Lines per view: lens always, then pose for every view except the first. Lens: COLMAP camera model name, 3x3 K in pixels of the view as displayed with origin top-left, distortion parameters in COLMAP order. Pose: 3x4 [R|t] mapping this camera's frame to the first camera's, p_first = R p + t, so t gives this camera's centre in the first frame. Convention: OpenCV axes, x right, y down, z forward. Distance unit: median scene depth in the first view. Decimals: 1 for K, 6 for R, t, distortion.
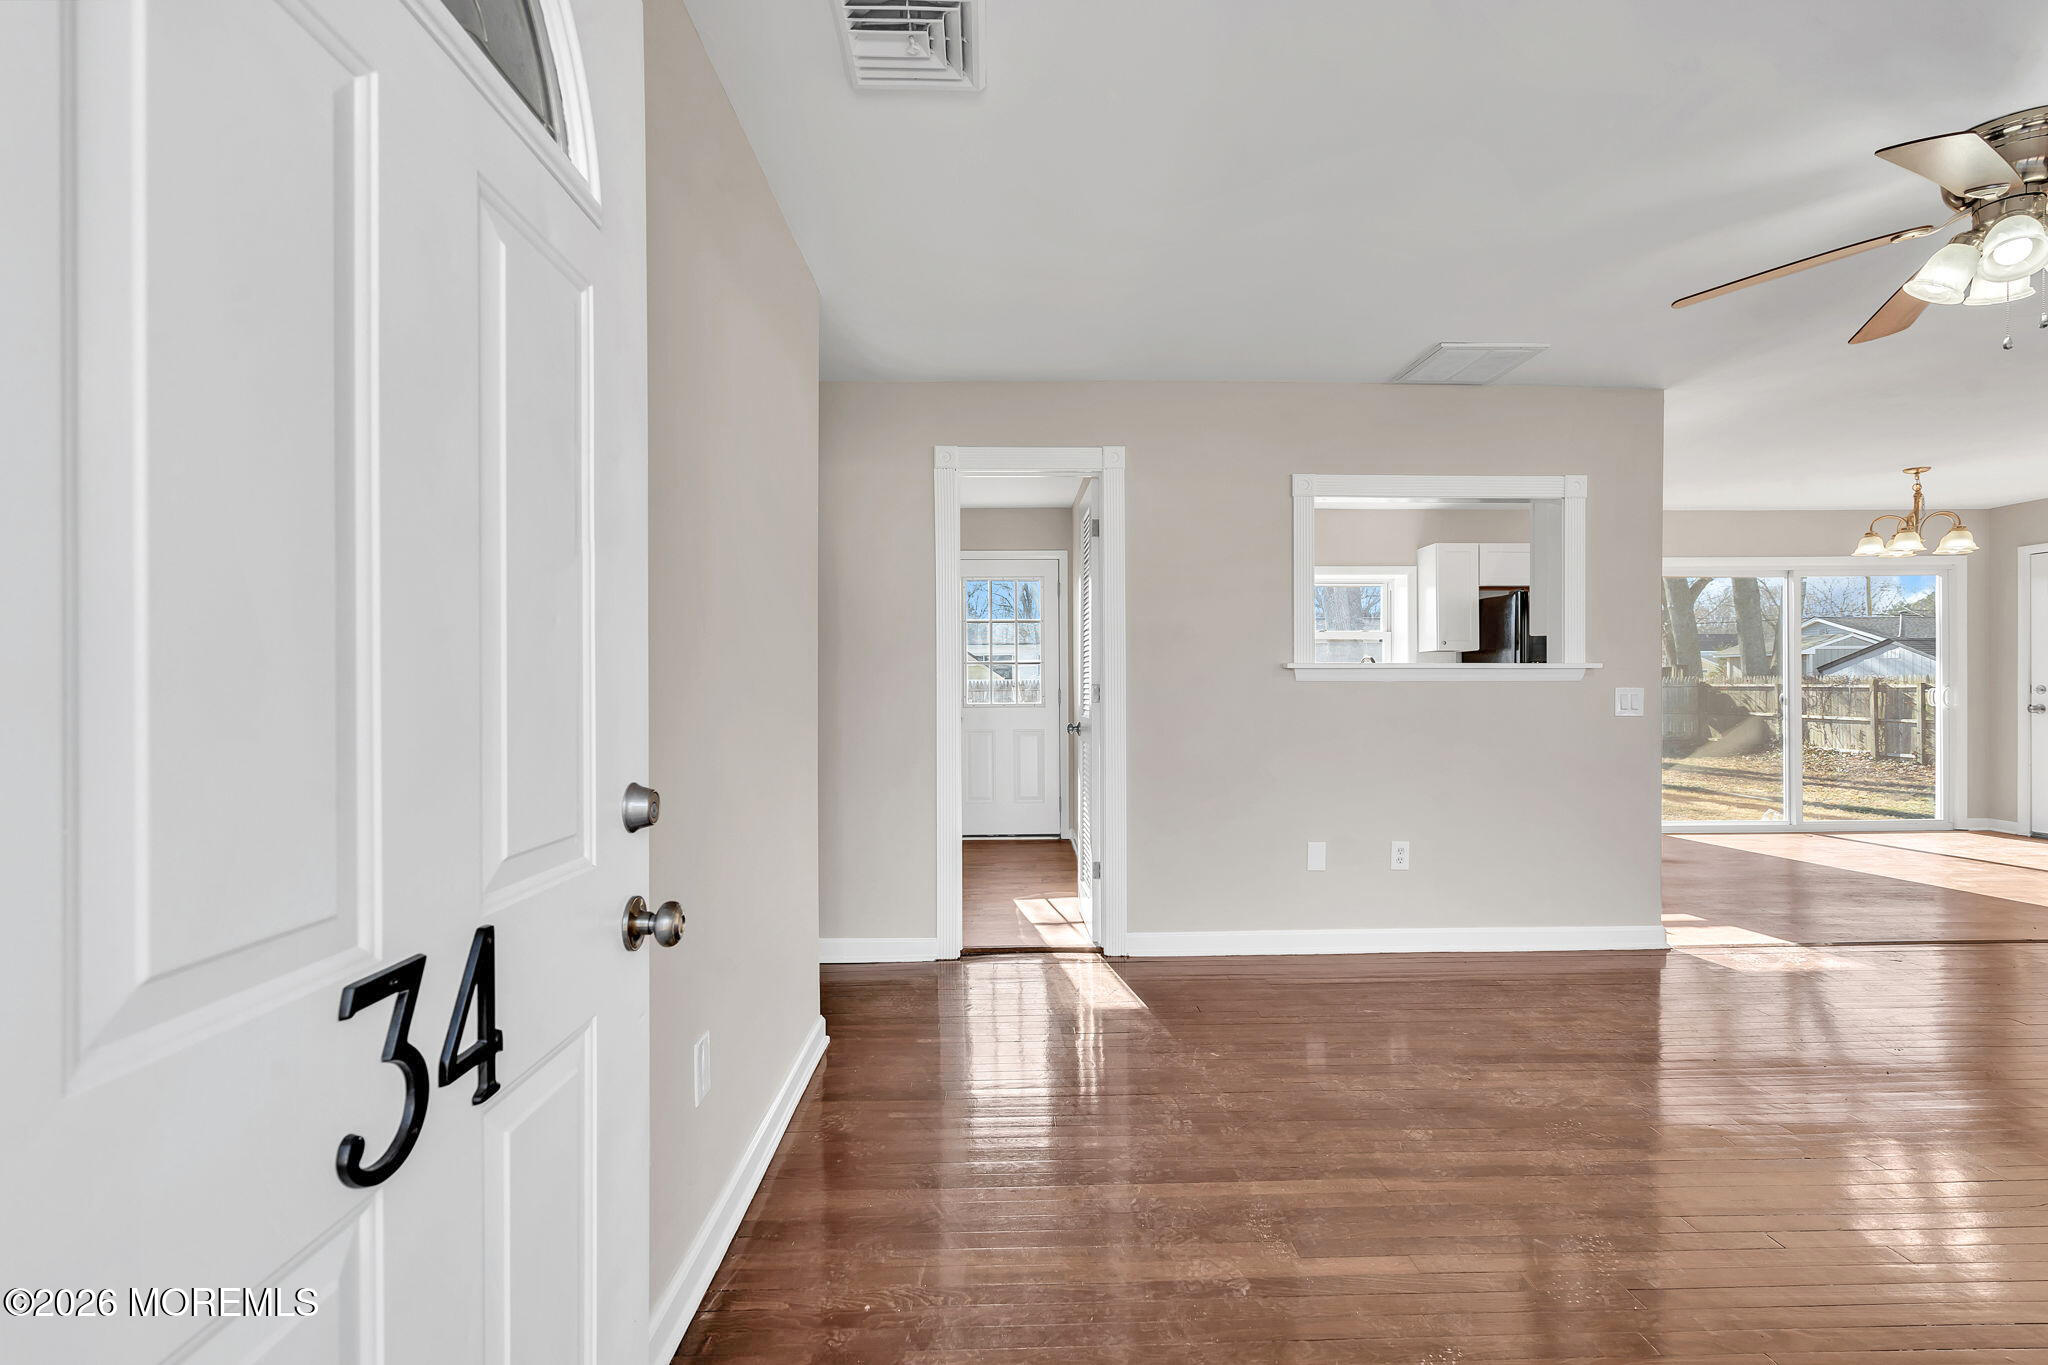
lens RADIAL K [[966.2, 0, 1029.8], [0, 966.2, 690.2], [0, 0, 1]] dist [-0.003016, -0.000055]
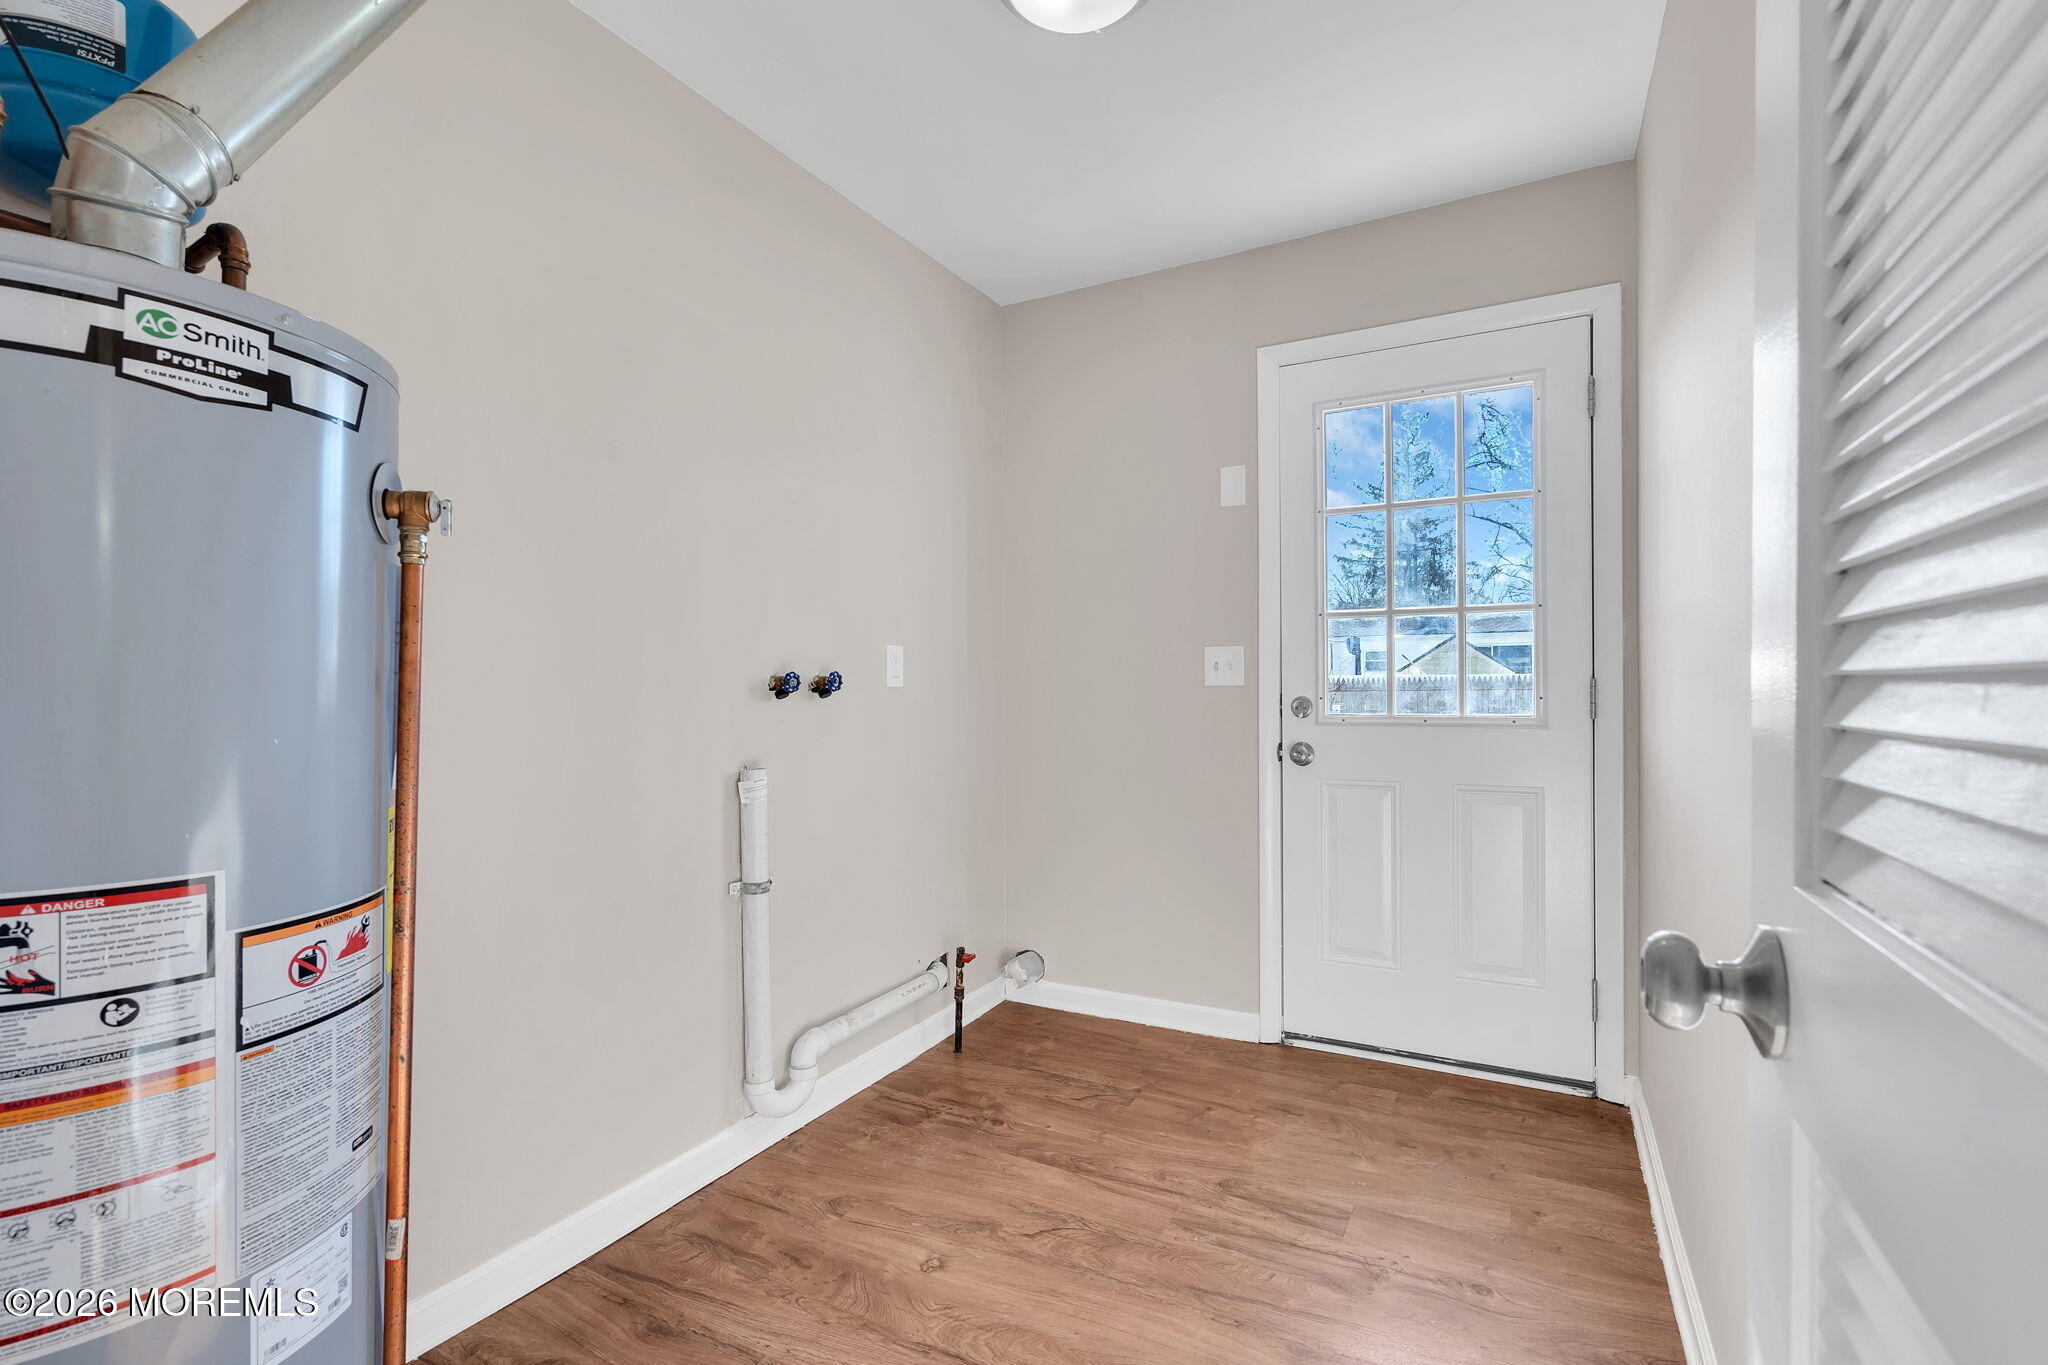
lens RADIAL K [[966.2, 0, 1029.8], [0, 966.2, 690.2], [0, 0, 1]] dist [-0.003016, -0.000055]
pose [[0.876211, 0.000946, -0.481927, 0.019877], [-0.000655, 0.999999, 0.000772, 0.003285], [0.481927, -0.000361, 0.876211, 0.579497]]
